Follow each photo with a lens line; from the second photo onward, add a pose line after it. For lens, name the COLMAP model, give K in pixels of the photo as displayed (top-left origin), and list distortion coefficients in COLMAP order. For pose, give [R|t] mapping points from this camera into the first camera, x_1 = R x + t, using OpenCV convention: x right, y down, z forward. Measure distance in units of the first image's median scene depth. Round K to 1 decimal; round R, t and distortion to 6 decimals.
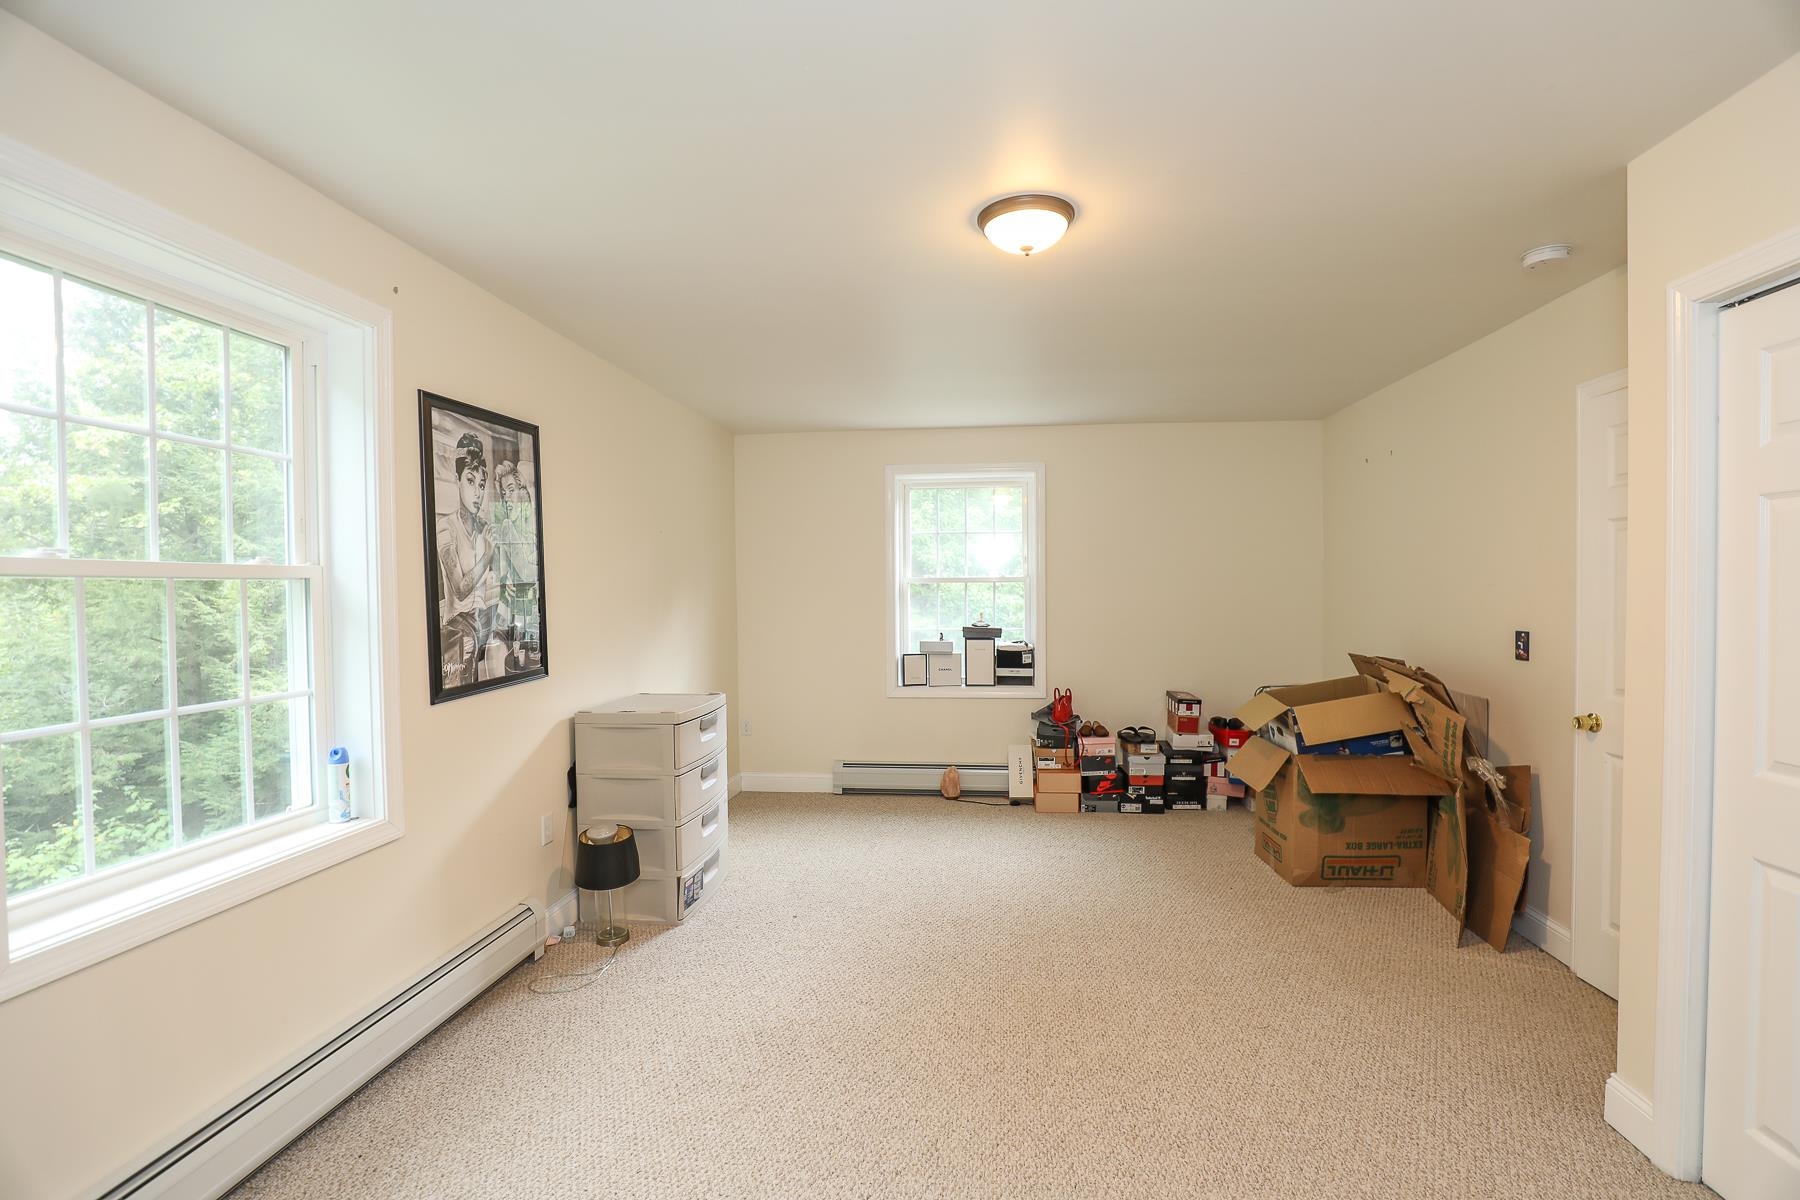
lens RADIAL K [[831.5, 0, 905.9], [0, 831.5, 608.6], [0, 0, 1]] dist [-0.027489, 0.001279]
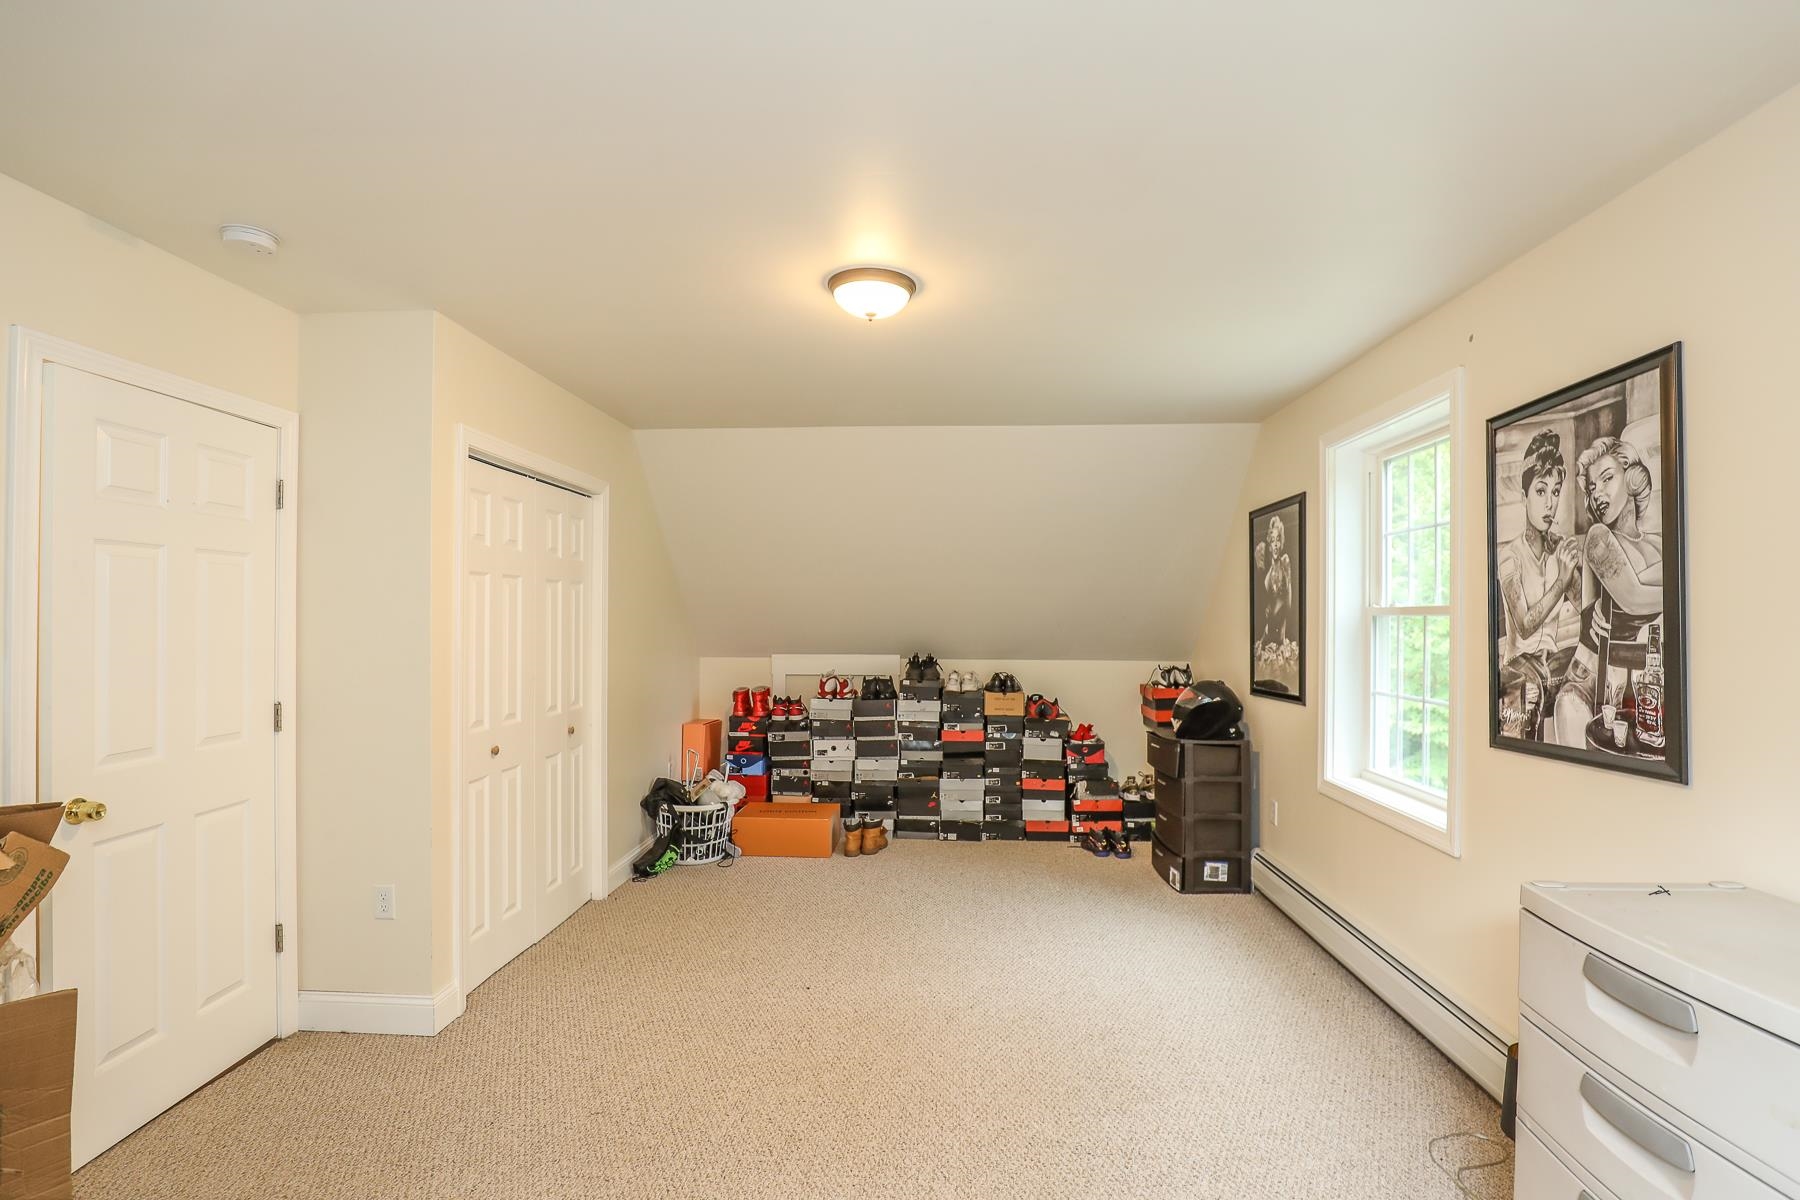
lens RADIAL K [[831.5, 0, 905.9], [0, 831.5, 608.6], [0, 0, 1]] dist [-0.027489, 0.001279]
pose [[-0.998445, 0.004176, -0.055593, 0.135666], [0.003536, 0.999926, 0.011612, -0.051032], [0.055637, 0.011397, -0.998386, 1.745322]]
